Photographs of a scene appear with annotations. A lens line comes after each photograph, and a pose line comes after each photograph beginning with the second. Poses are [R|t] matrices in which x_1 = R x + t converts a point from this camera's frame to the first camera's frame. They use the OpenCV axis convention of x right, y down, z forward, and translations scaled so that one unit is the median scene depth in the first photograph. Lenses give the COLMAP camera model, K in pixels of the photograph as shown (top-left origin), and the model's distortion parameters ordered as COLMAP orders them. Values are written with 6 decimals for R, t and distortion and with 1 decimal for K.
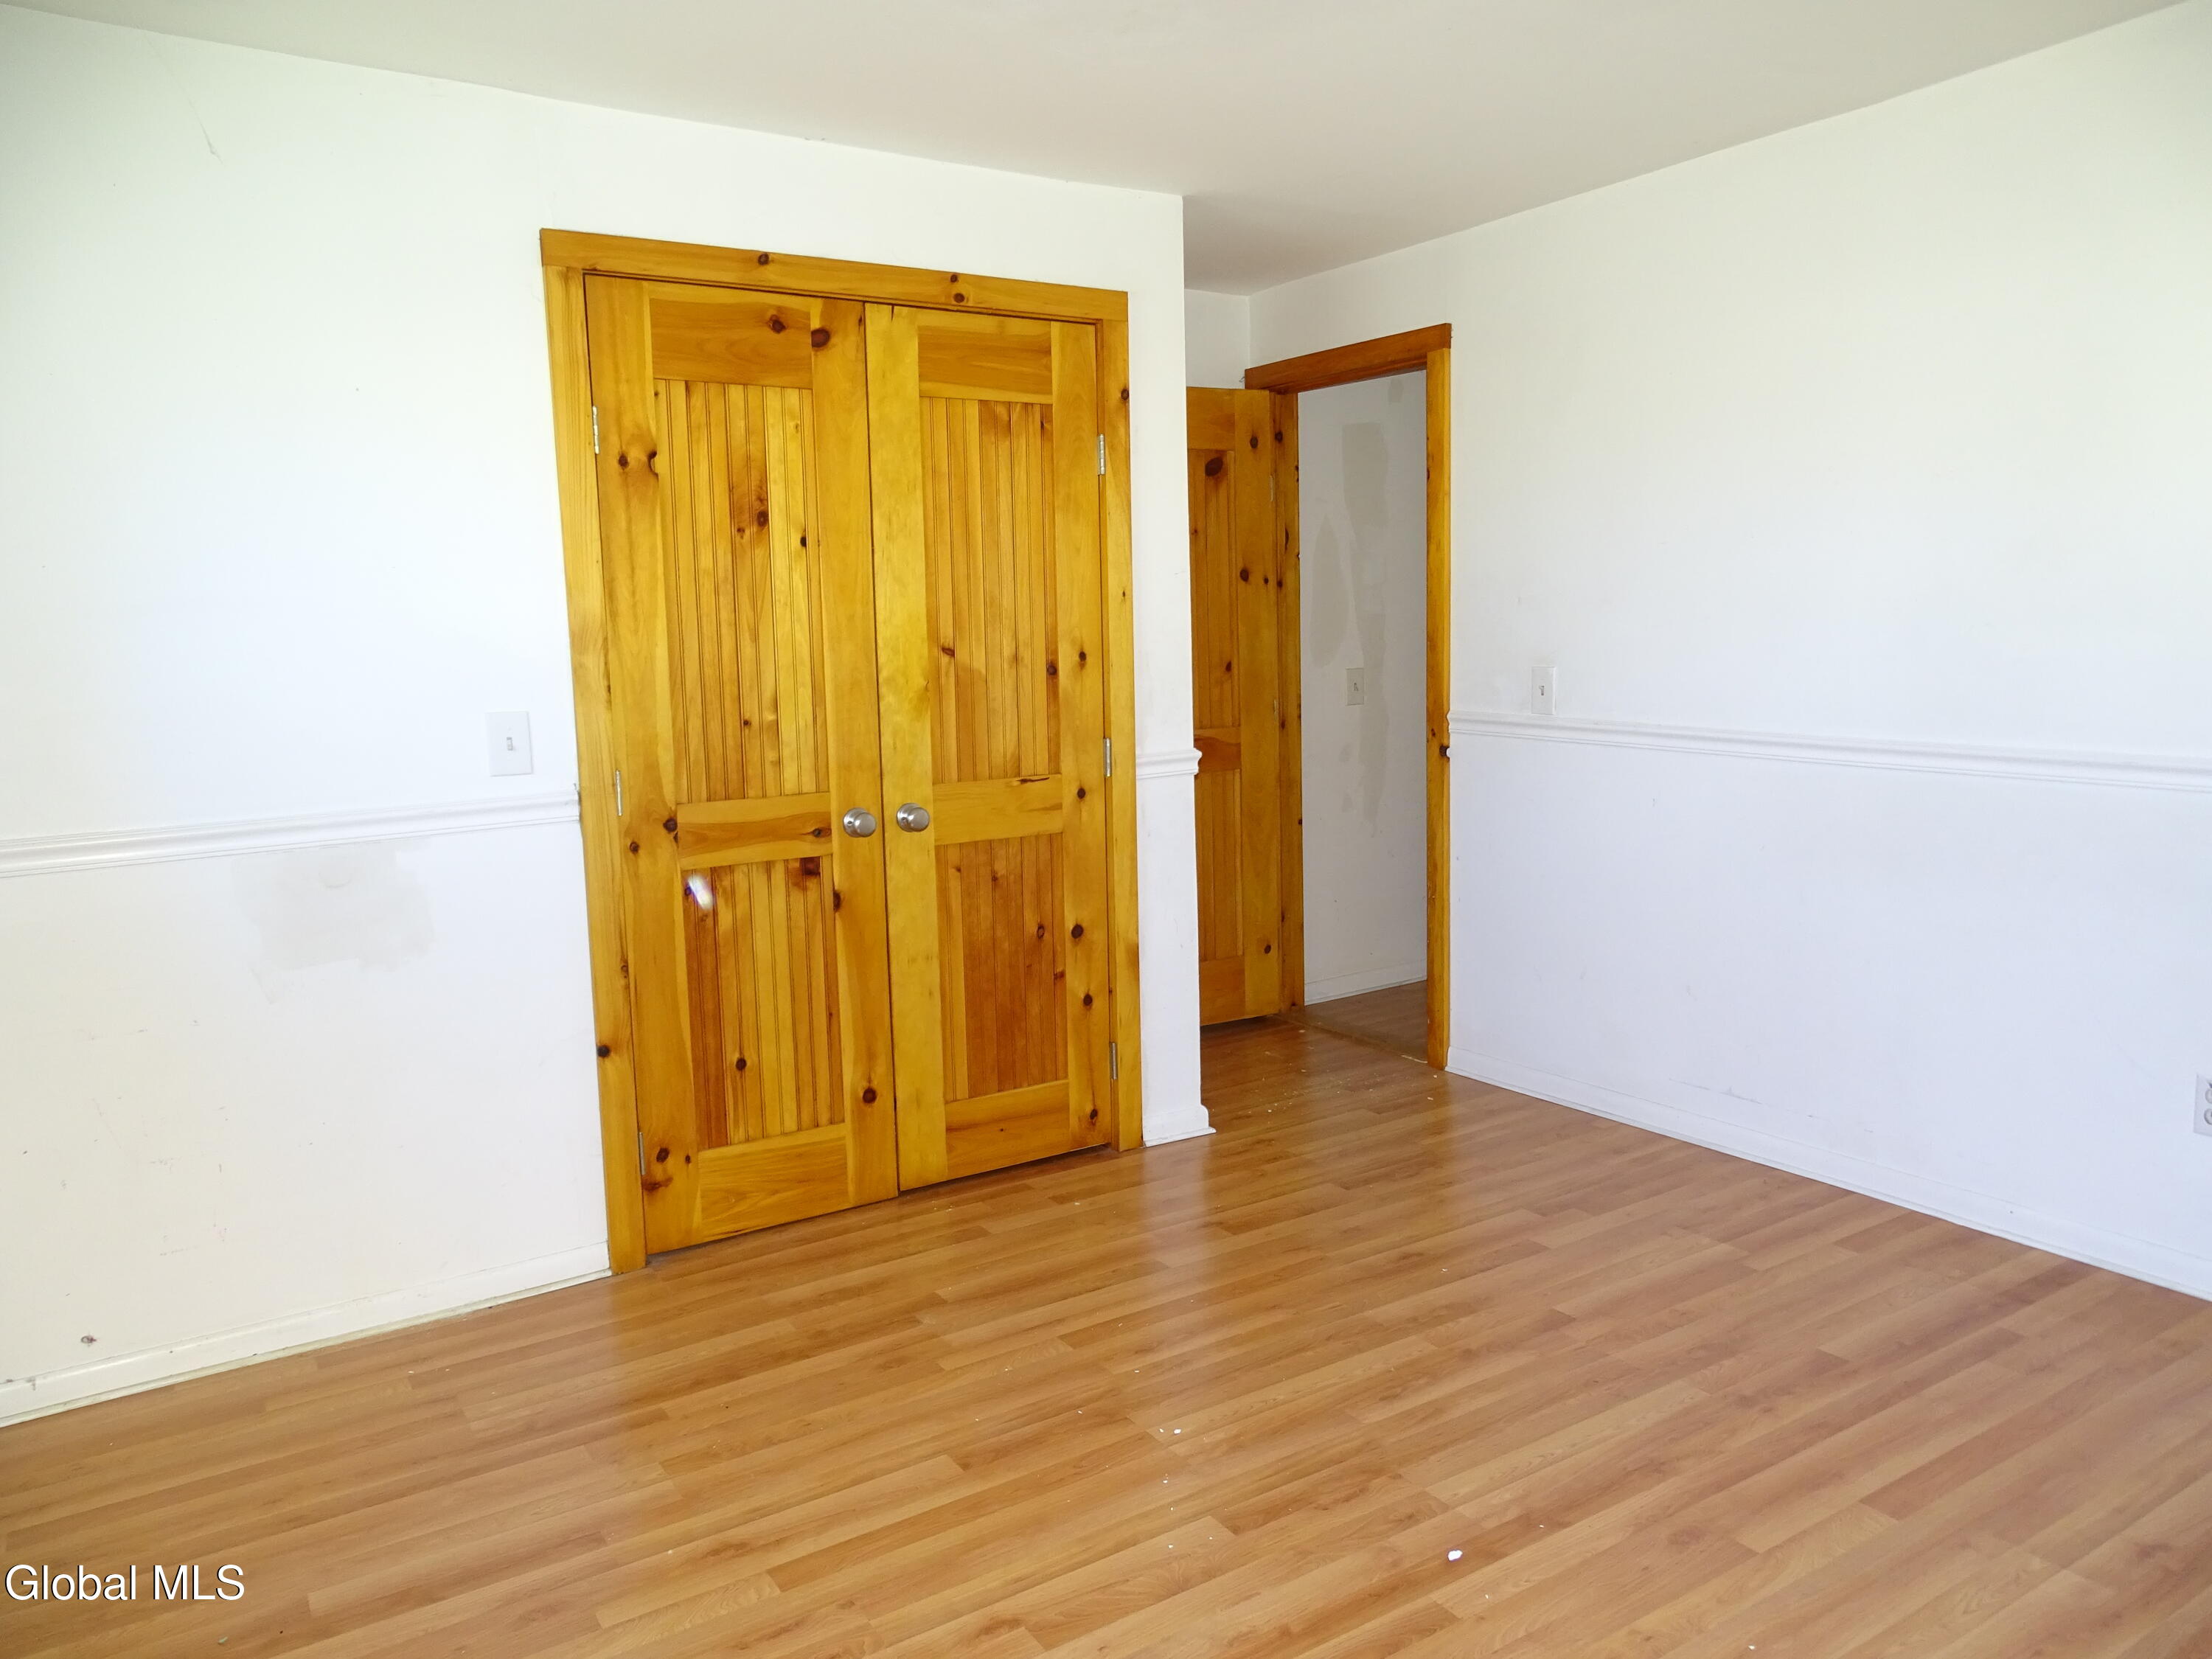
lens RADIAL K [[1563.8, 0, 1125.0], [0, 1563.8, 824.4], [0, 0, 1]] dist [0.006928, 0.001928]
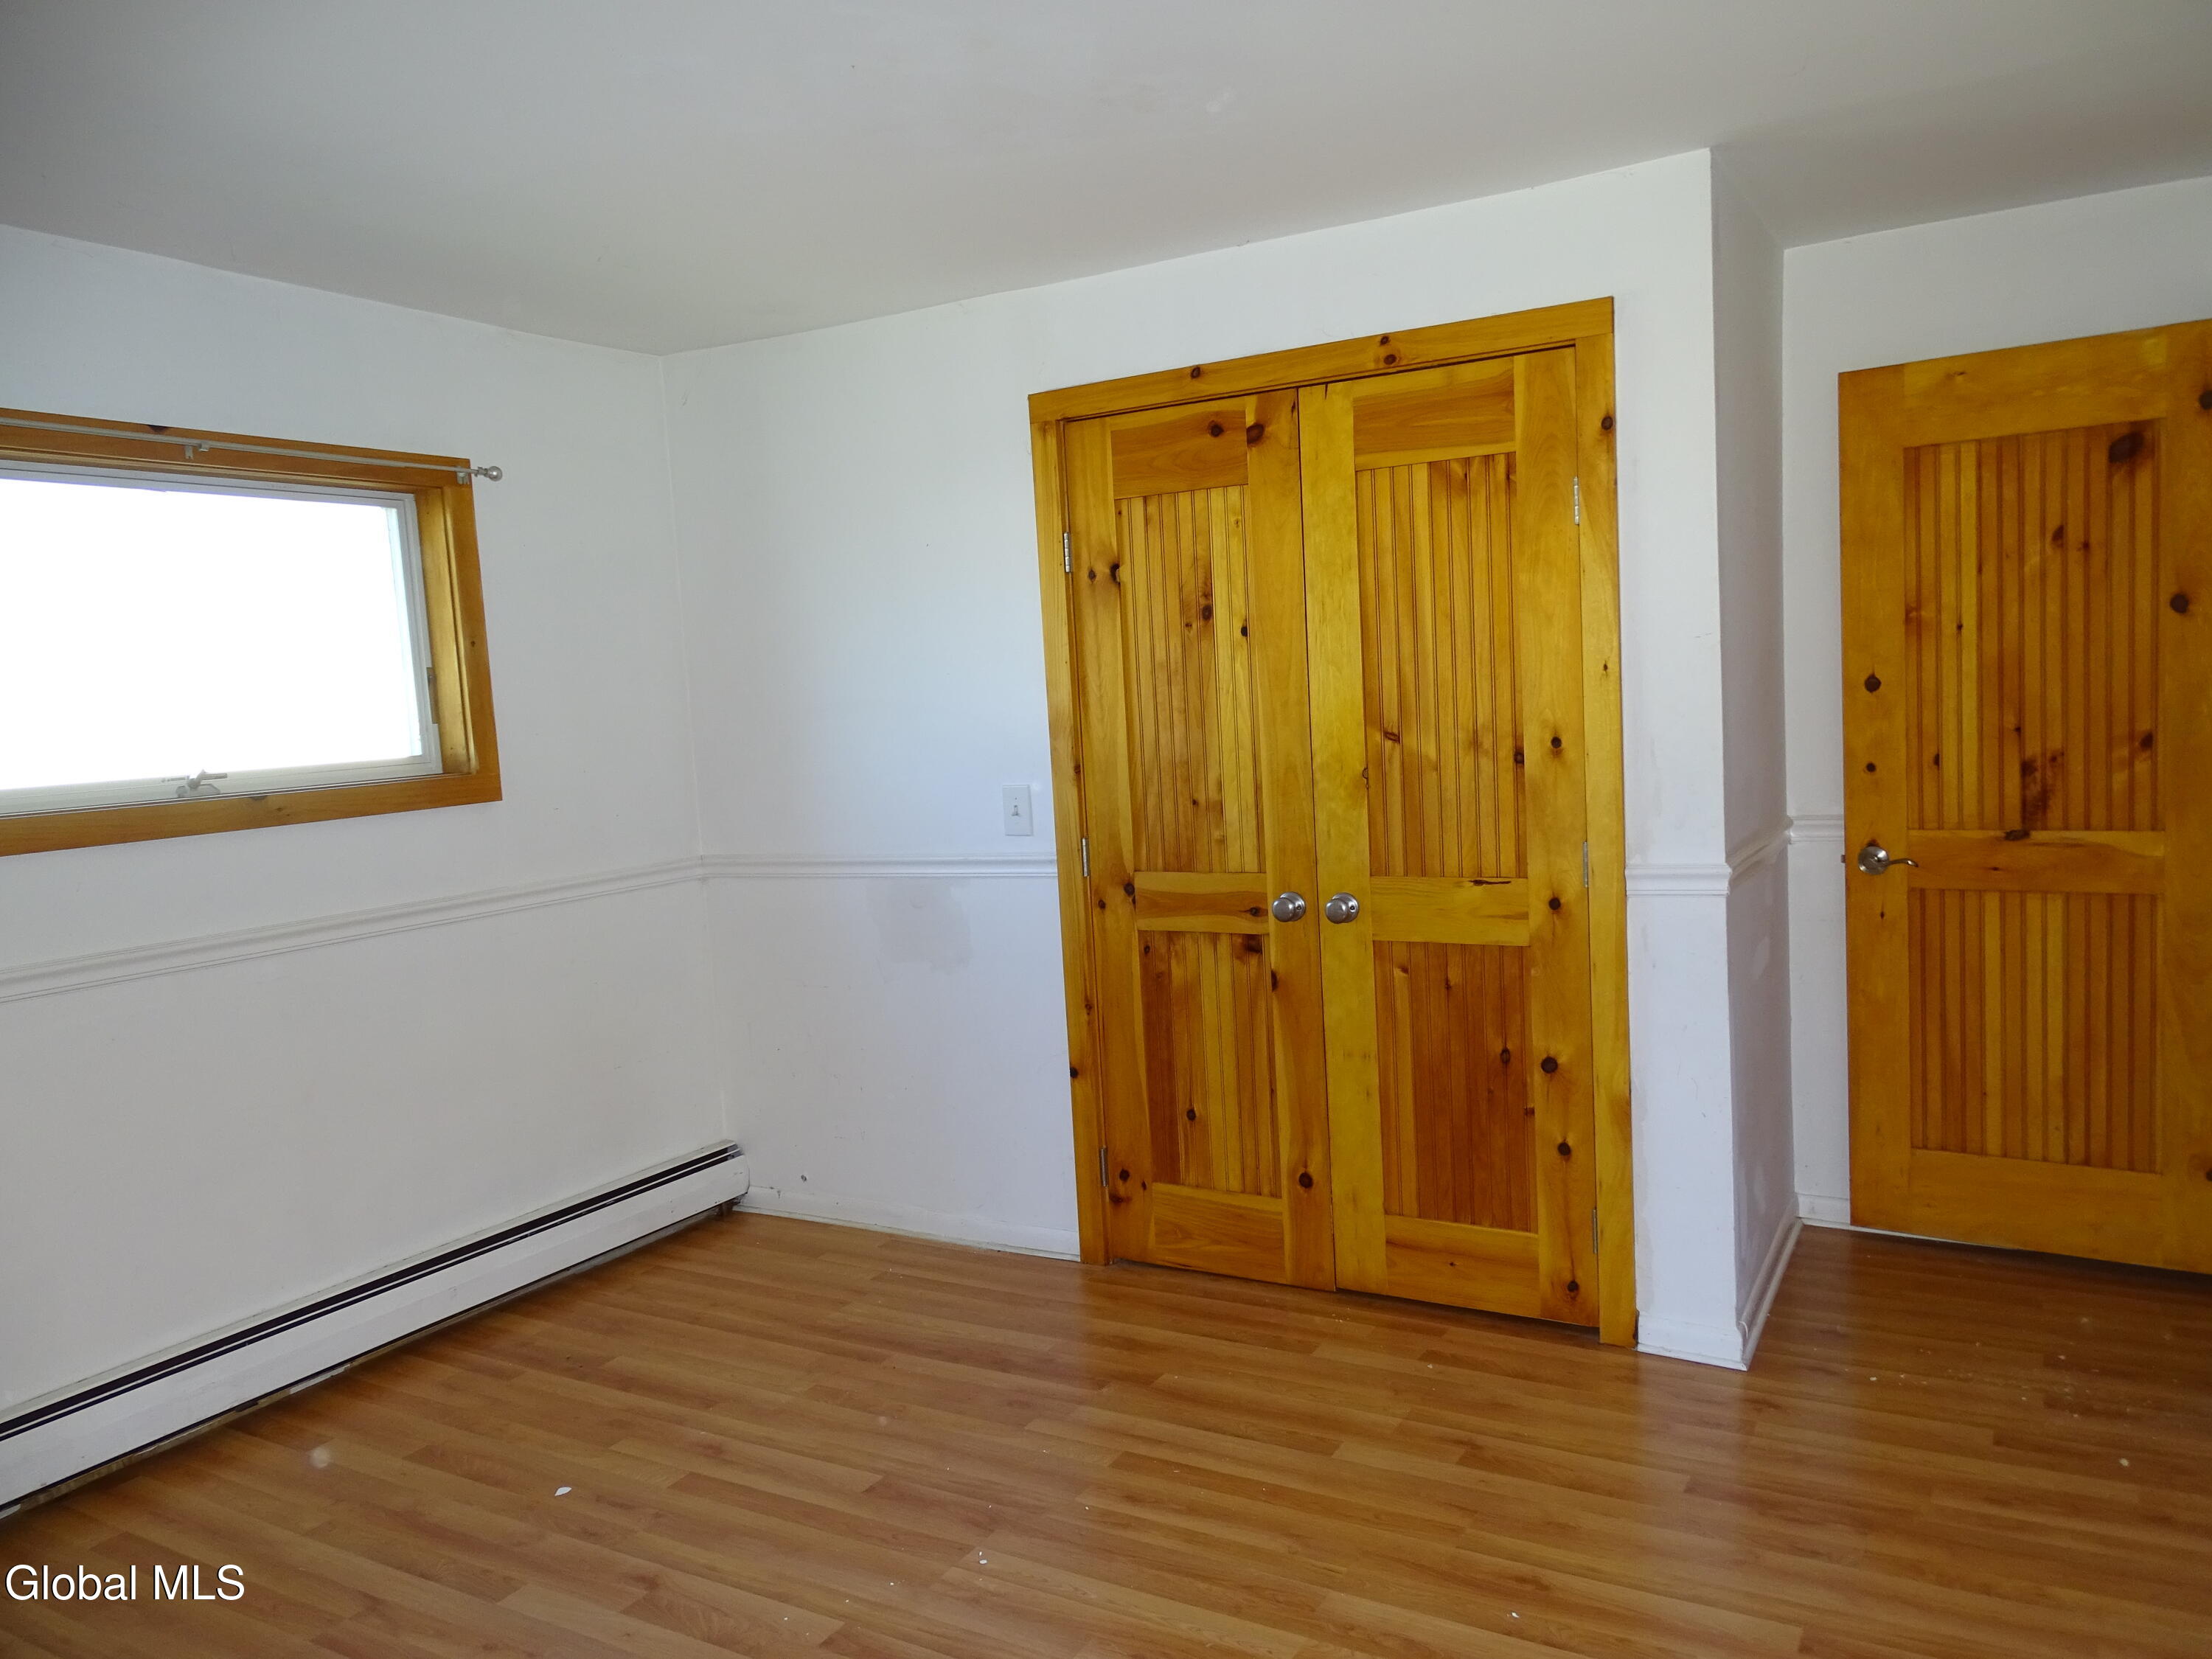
lens RADIAL K [[1563.8, 0, 1126.6], [0, 1563.8, 832.1], [0, 0, 1]] dist [0.006928, 0.001928]
pose [[0.464987, 0.079600, -0.881732, 0.687270], [-0.072897, 0.996010, 0.051474, -0.096446], [0.882311, 0.040341, 0.468934, 0.452416]]
